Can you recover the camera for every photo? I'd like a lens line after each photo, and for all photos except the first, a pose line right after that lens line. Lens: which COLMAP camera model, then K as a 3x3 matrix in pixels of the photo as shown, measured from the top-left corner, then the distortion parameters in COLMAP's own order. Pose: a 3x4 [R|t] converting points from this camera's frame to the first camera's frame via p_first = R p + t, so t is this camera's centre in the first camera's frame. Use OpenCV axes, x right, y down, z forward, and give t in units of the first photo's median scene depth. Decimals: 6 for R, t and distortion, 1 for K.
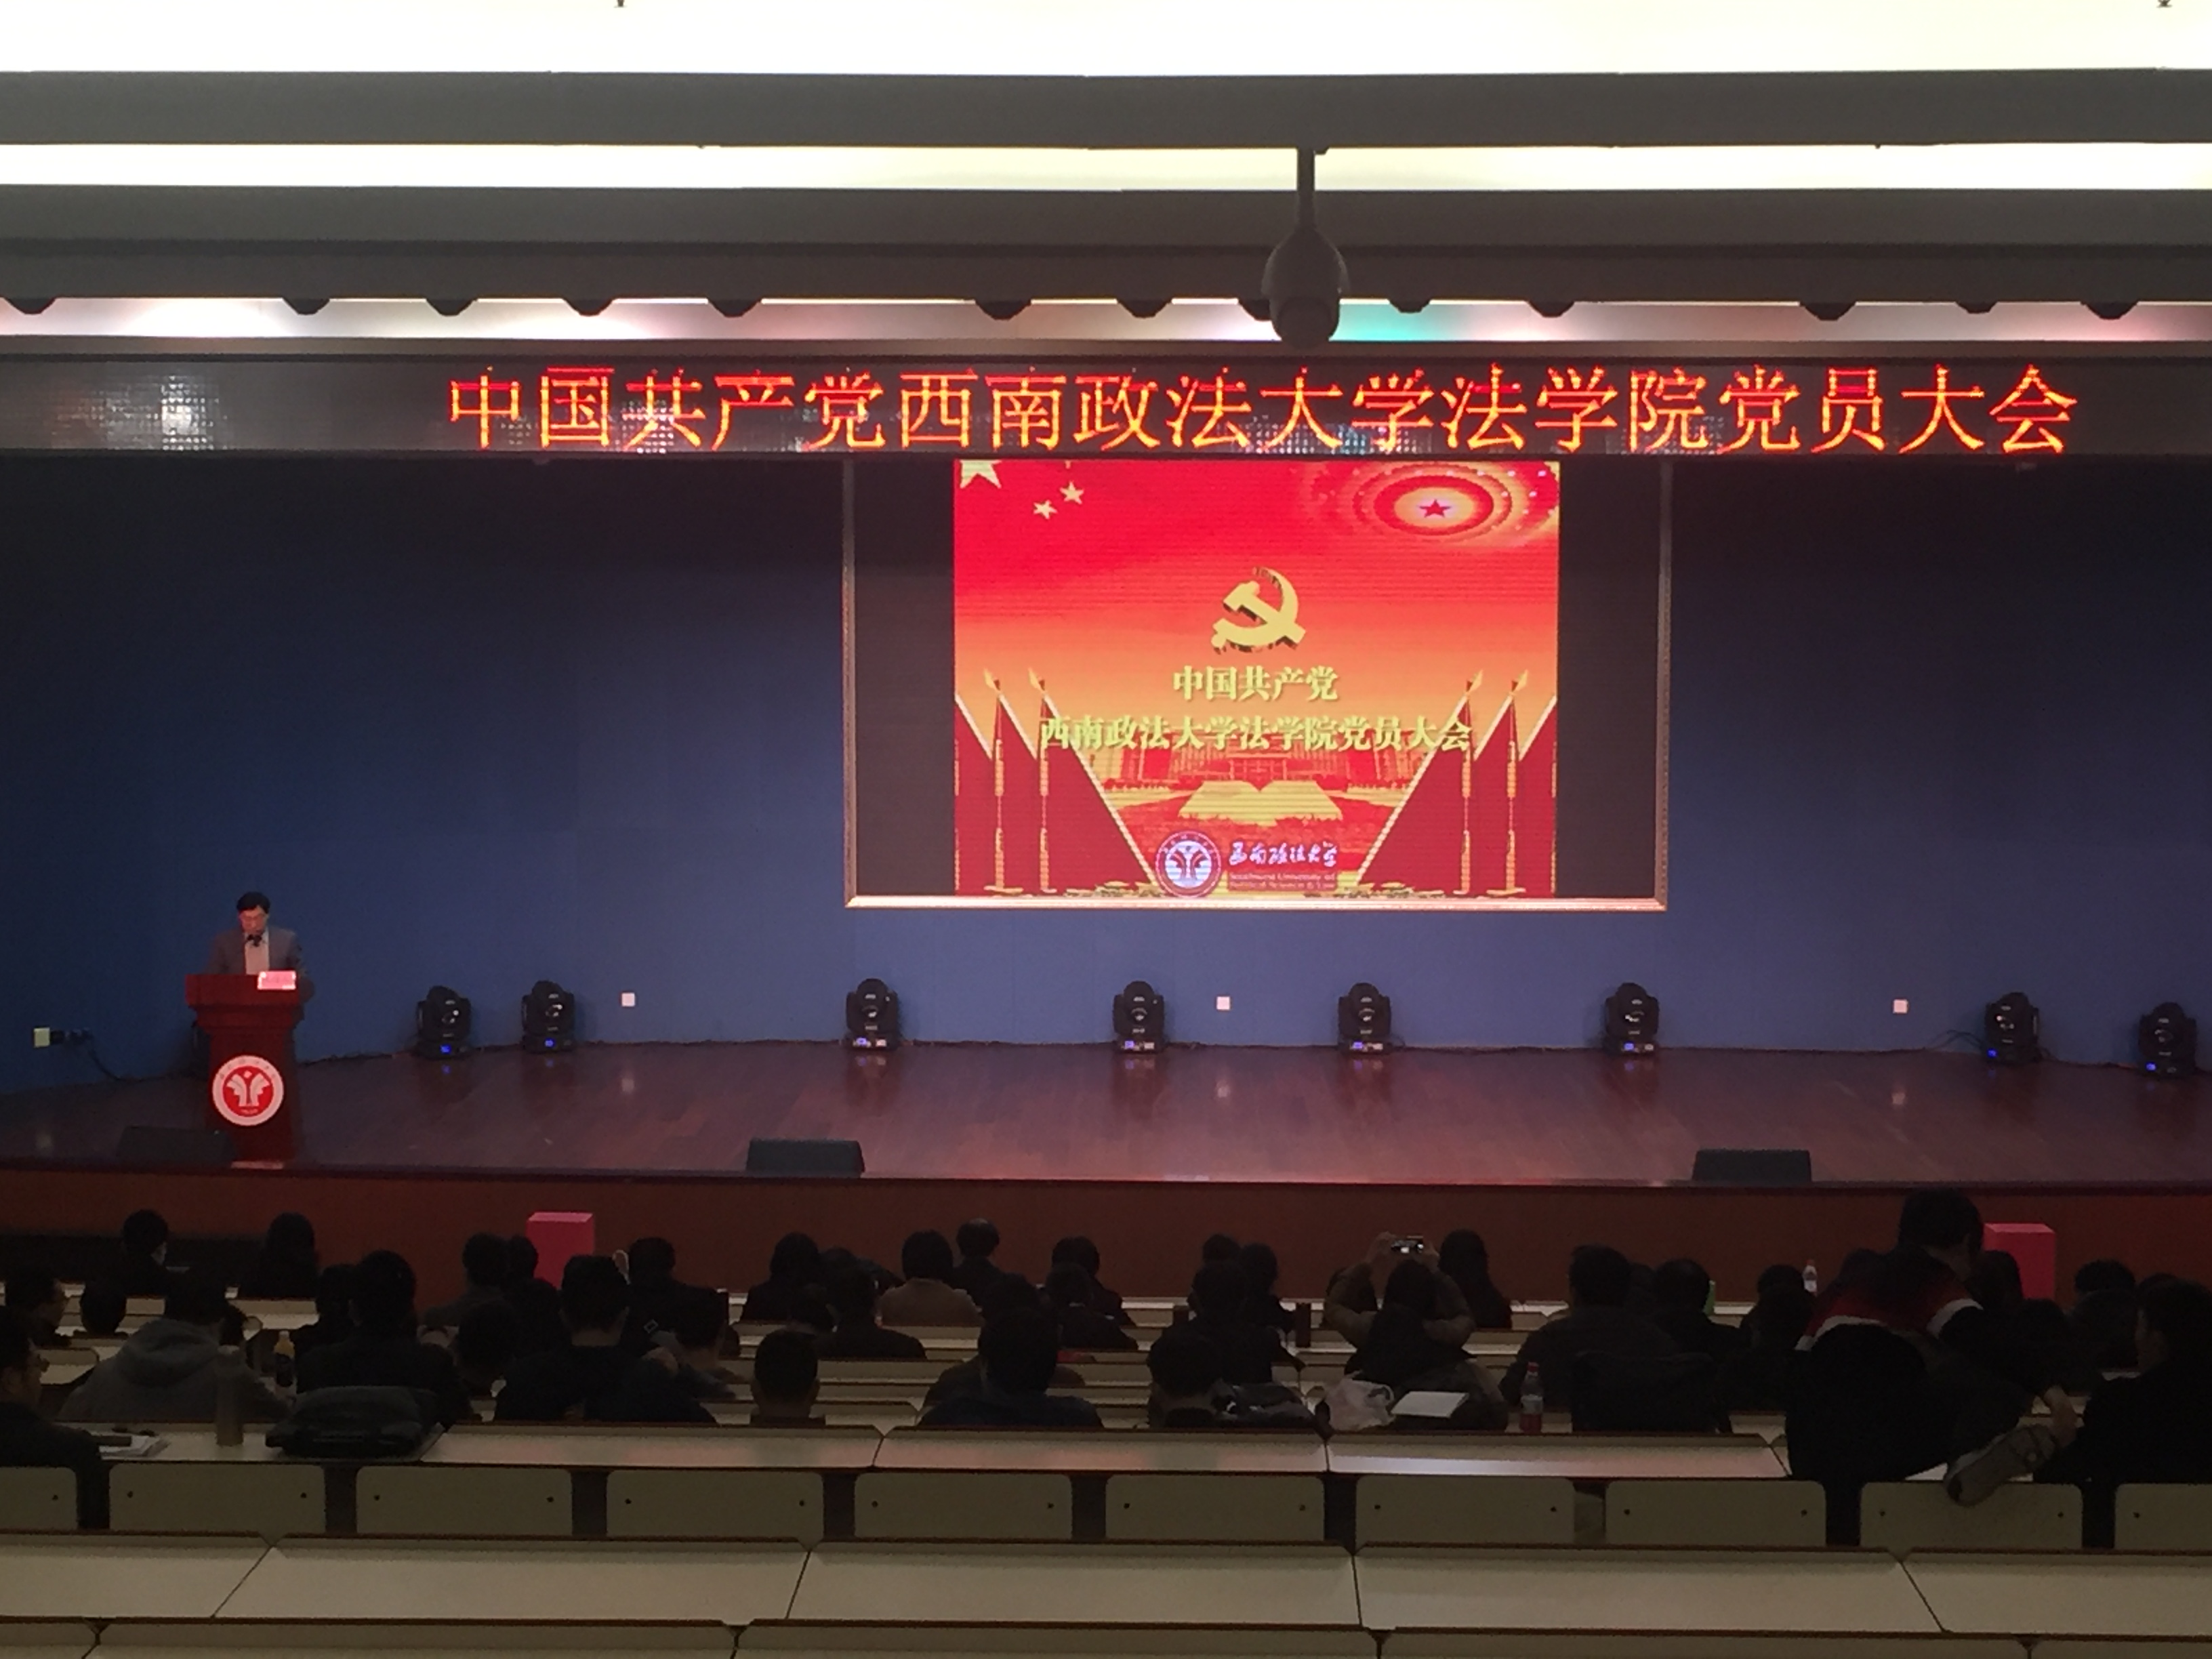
lens RADIAL K [[3854.0, 0, 1107.7], [0, 3854.0, 822.0], [0, 0, 1]] dist [0.075723, 0.000000]
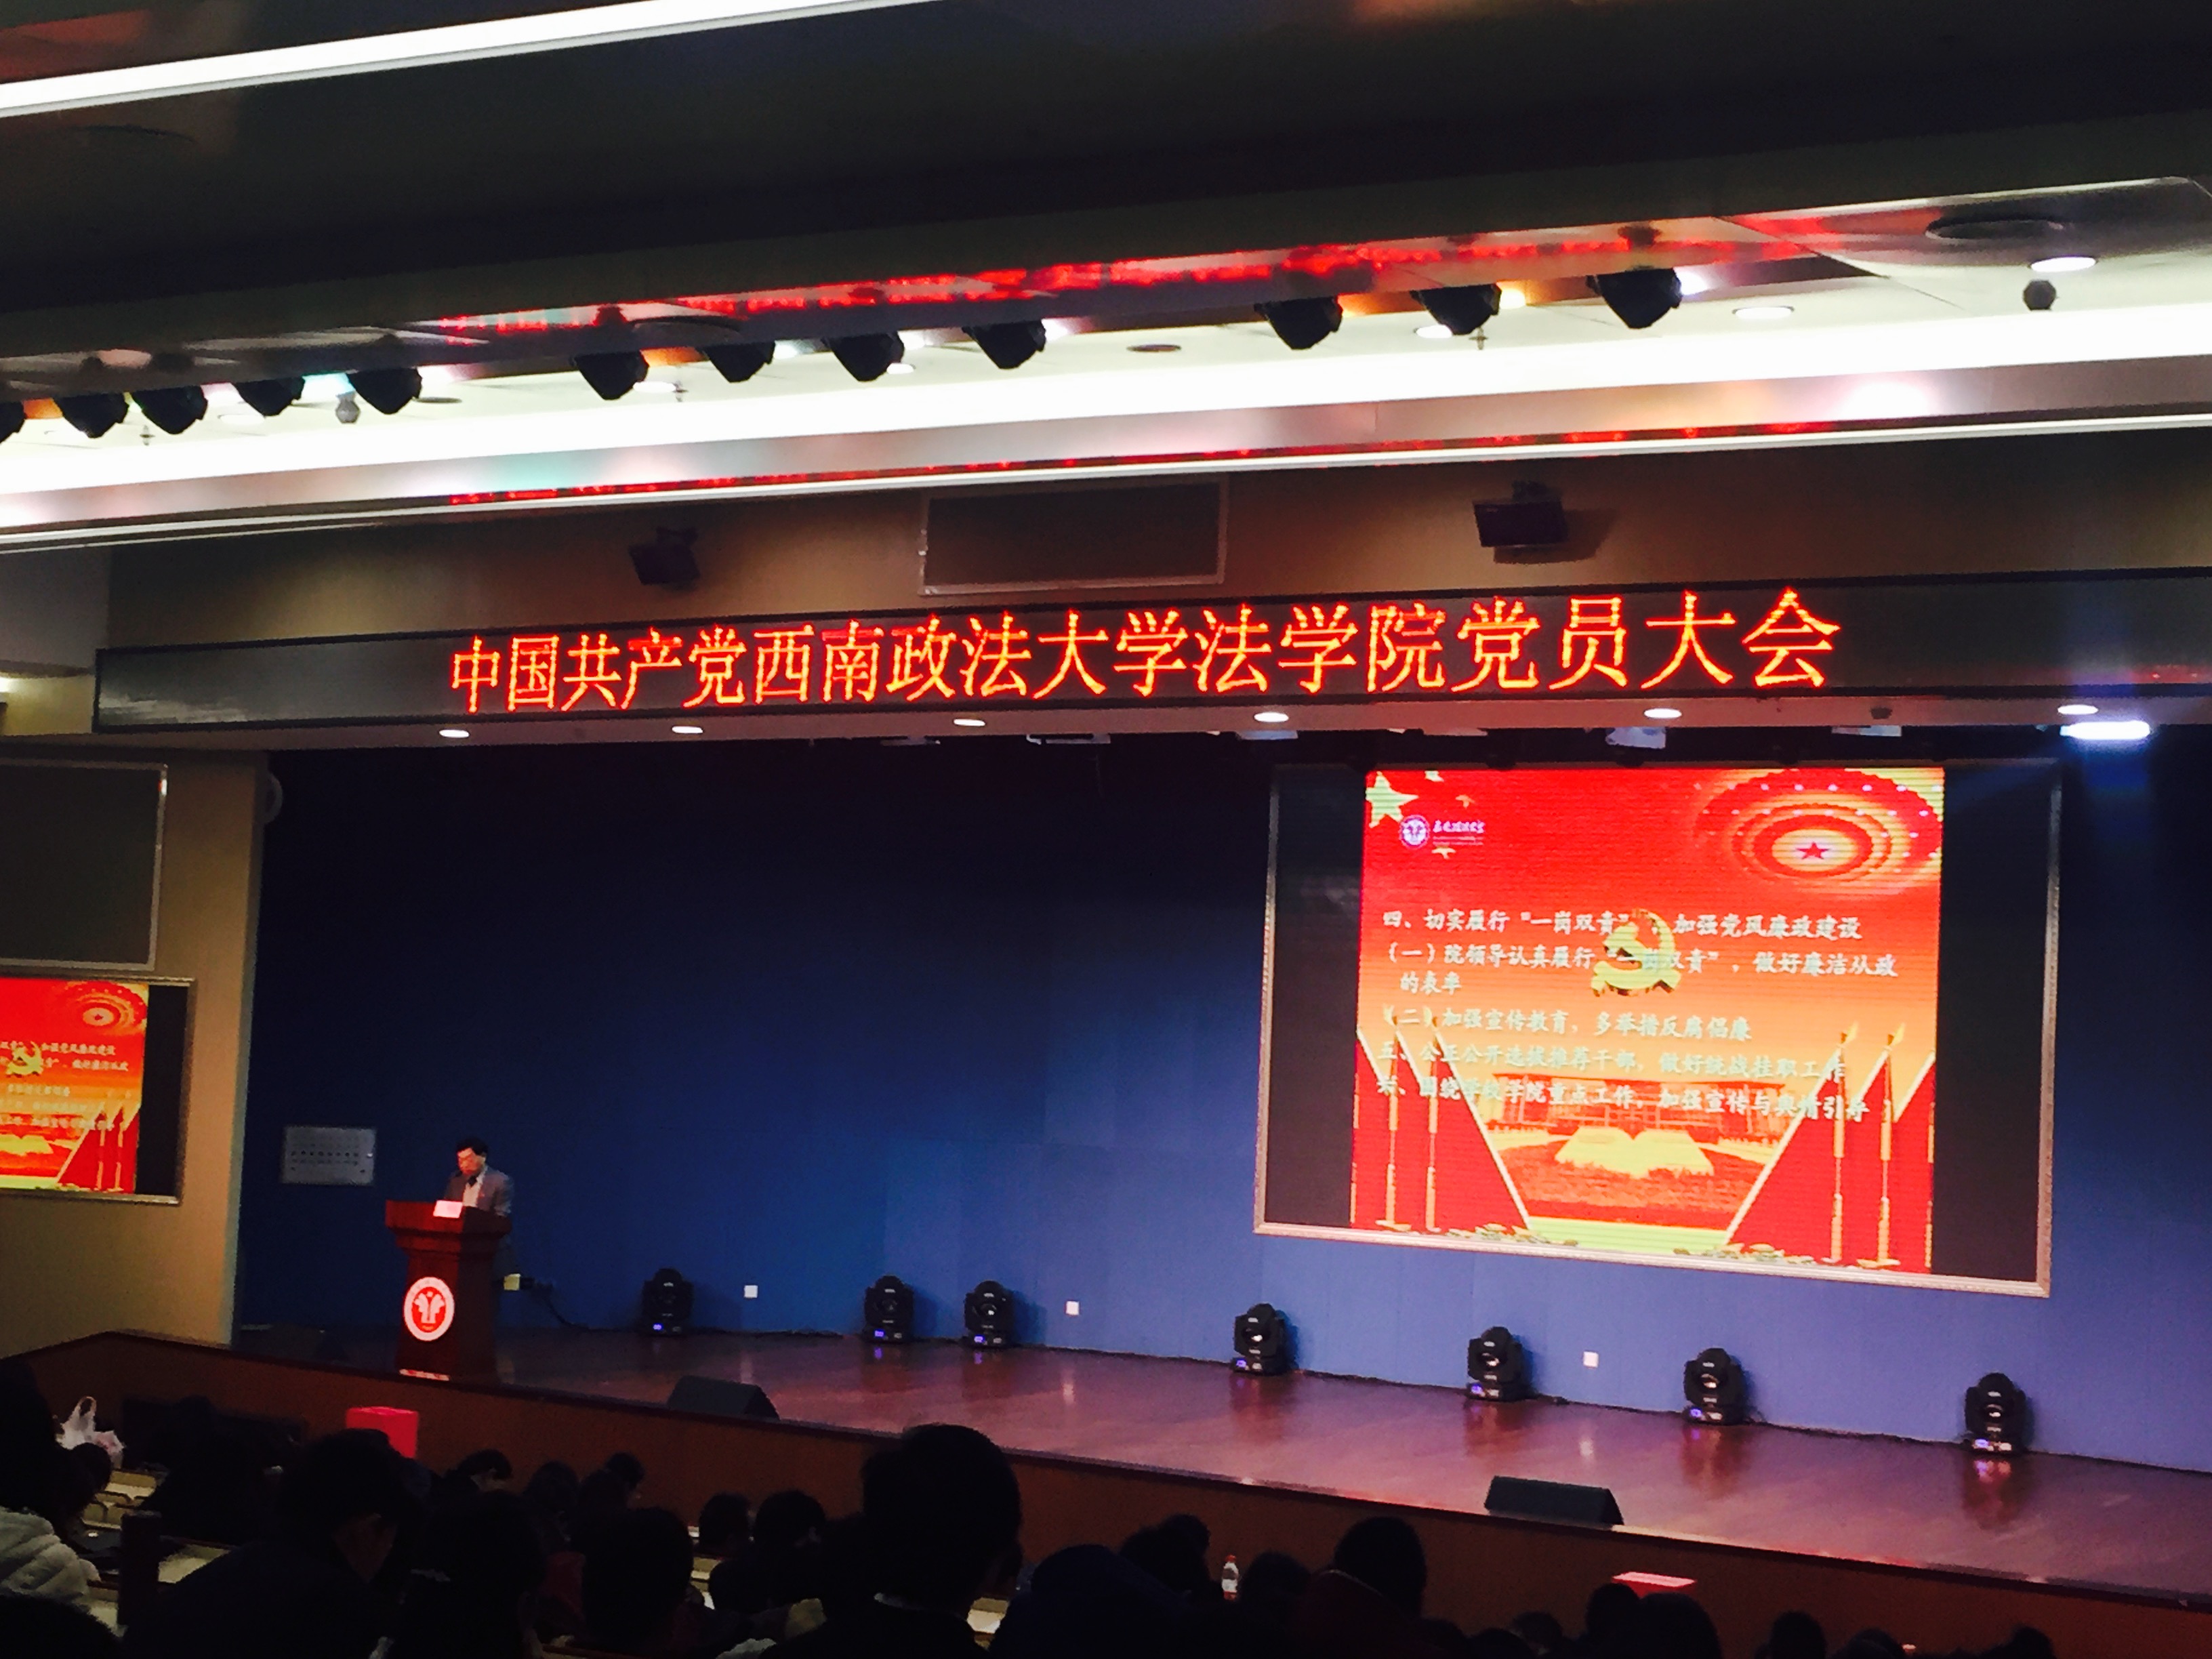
lens RADIAL K [[3350.7, 0, 1104.3], [0, 3350.7, 837.9], [0, 0, 1]] dist [0.057221, 0.000000]
pose [[0.857130, 0.004634, -0.515079, 0.444547], [-0.079808, 0.989079, -0.123910, 0.039674], [0.508880, 0.147314, 0.848139, 0.255761]]
